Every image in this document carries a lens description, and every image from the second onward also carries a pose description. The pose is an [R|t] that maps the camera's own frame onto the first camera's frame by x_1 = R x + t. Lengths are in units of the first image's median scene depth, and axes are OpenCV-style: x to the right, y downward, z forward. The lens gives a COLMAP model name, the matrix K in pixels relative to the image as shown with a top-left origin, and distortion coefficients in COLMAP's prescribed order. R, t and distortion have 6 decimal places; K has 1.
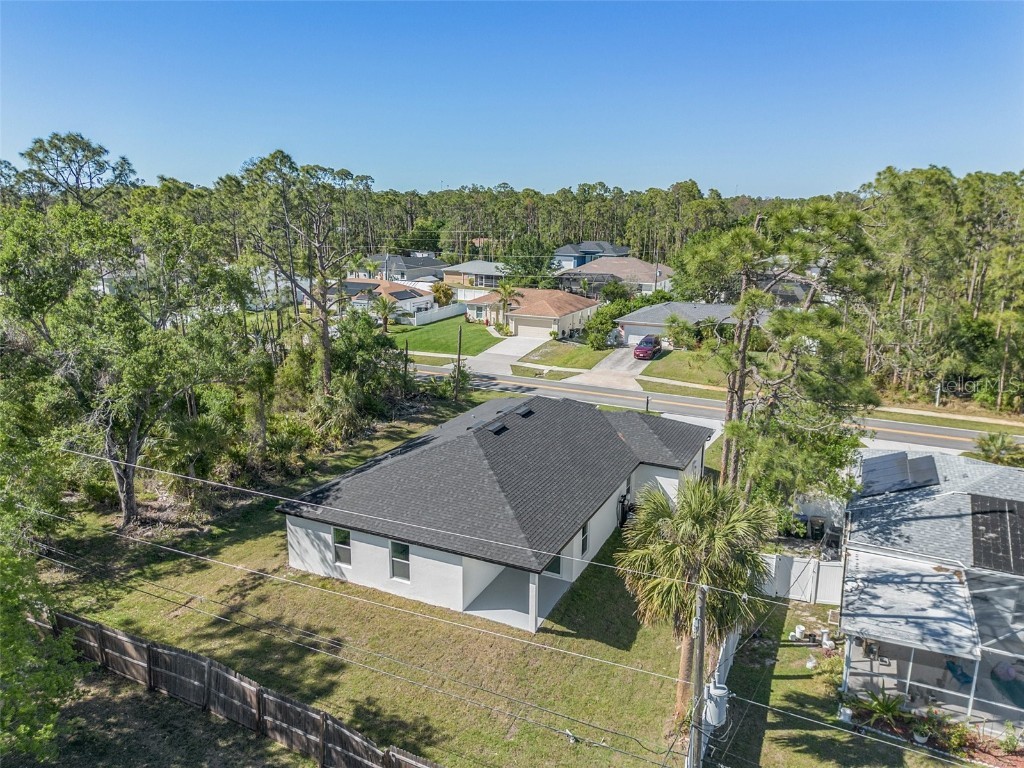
lens RADIAL K [[723.1, 0, 508.9], [0, 723.1, 383.6], [0, 0, 1]] dist [0.069840, -0.060734]
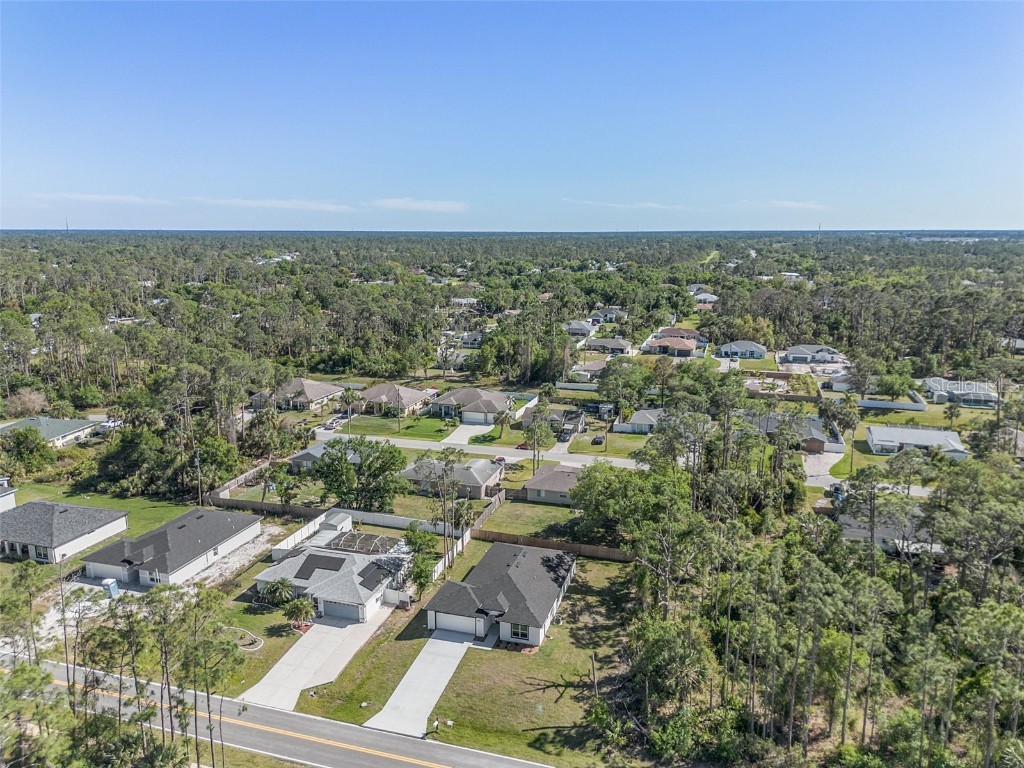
lens RADIAL K [[723.1, 0, 508.9], [0, 723.1, 383.6], [0, 0, 1]] dist [0.069840, -0.060734]
pose [[-0.989312, 0.020734, -0.144333, 0.523599], [-0.042664, 0.905361, 0.422493, -2.208005], [0.139434, 0.424136, -0.894800, 4.162564]]
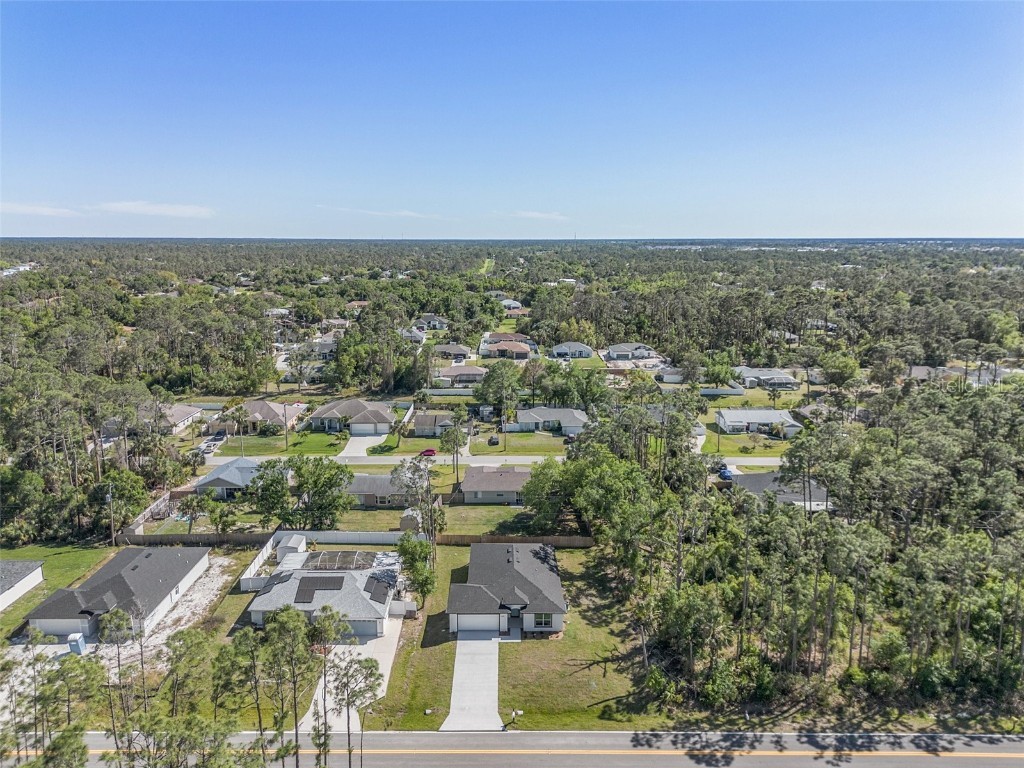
lens RADIAL K [[717.5, 0, 493.7], [0, 717.5, 385.5], [0, 0, 1]] dist [0.065727, -0.062481]
pose [[-0.905953, 0.074647, -0.416745, 1.560292], [-0.106615, 0.912390, 0.395194, -2.183933], [0.409734, 0.402458, -0.818624, 3.996207]]
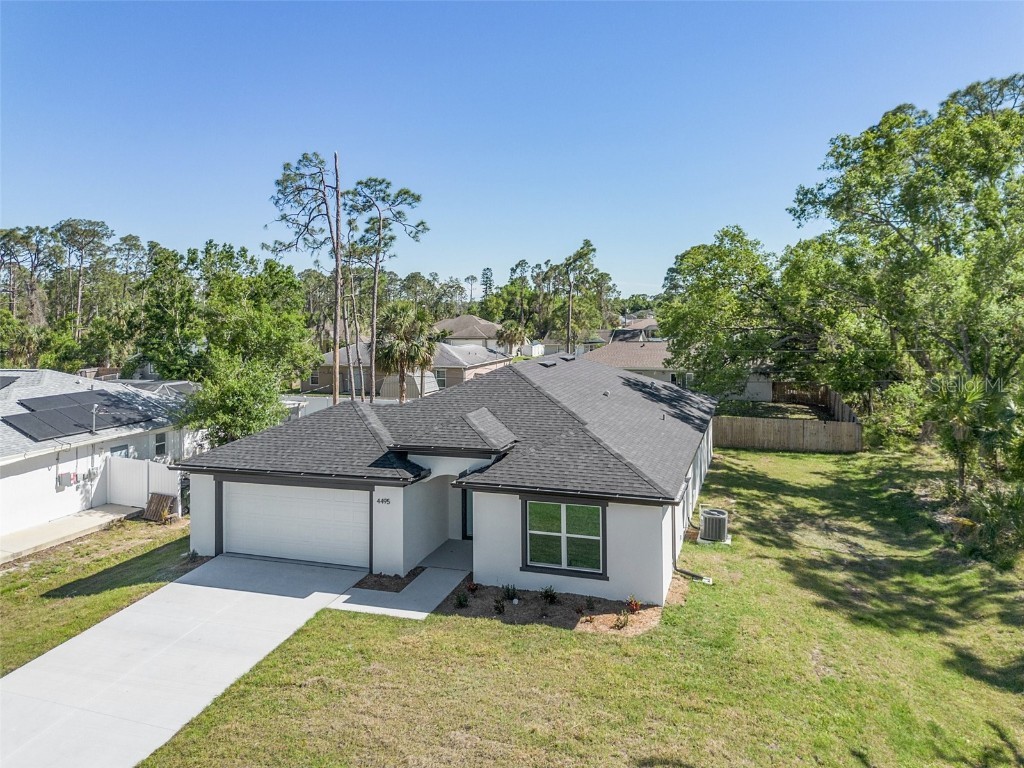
lens RADIAL K [[717.5, 0, 493.7], [0, 717.5, 385.5], [0, 0, 1]] dist [0.065727, -0.062481]
pose [[-0.996055, 0.012442, -0.087865, 0.163835], [-0.016005, 0.948699, 0.315776, -0.239873], [0.087286, 0.315936, -0.944757, 2.370200]]
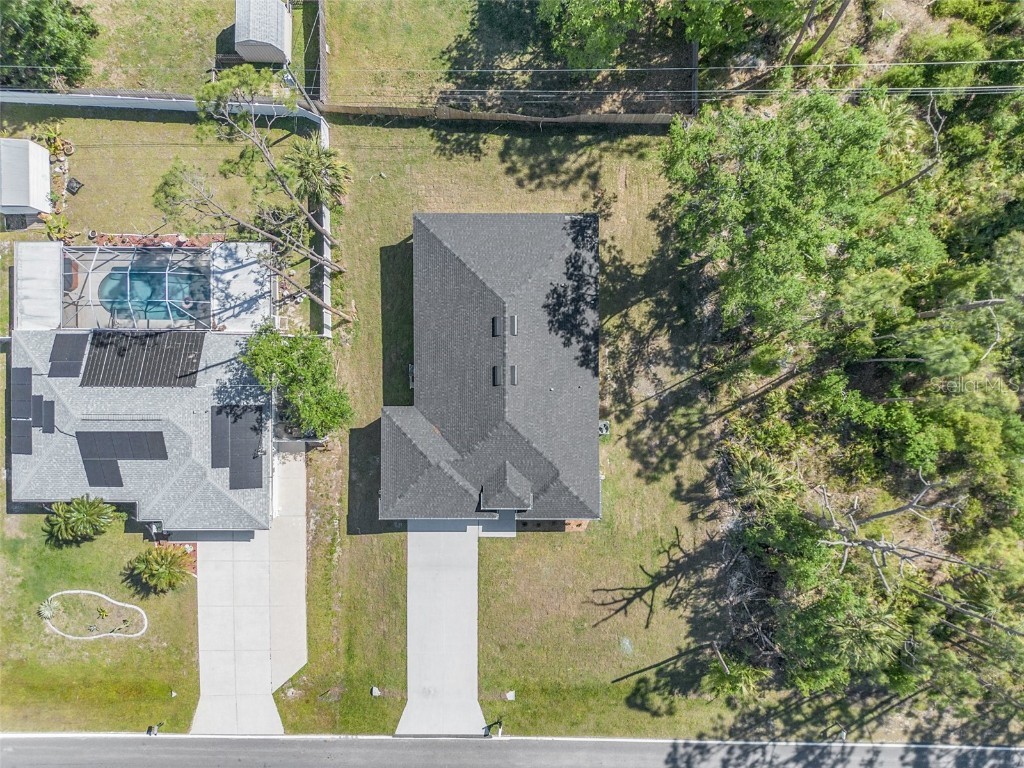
lens RADIAL K [[717.5, 0, 493.7], [0, 717.5, 385.5], [0, 0, 1]] dist [0.065727, -0.062481]
pose [[-0.901089, 0.433617, 0.003856, 0.045690], [-0.093829, -0.203650, 0.974537, -1.607584], [0.423362, 0.877783, 0.224192, 1.035164]]
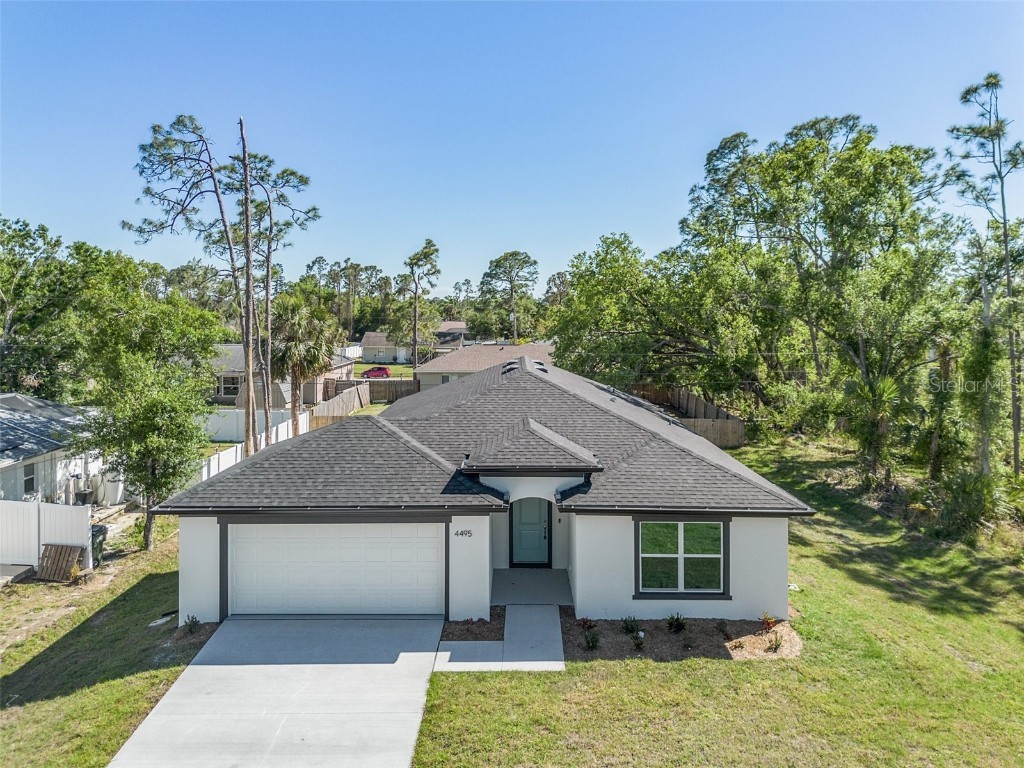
lens RADIAL K [[717.5, 0, 493.7], [0, 717.5, 385.5], [0, 0, 1]] dist [0.065727, -0.062481]
pose [[-0.909437, 0.027471, -0.414933, 0.440113], [-0.104978, 0.950330, 0.293005, -0.201155], [0.402373, 0.310029, -0.861382, 2.212195]]
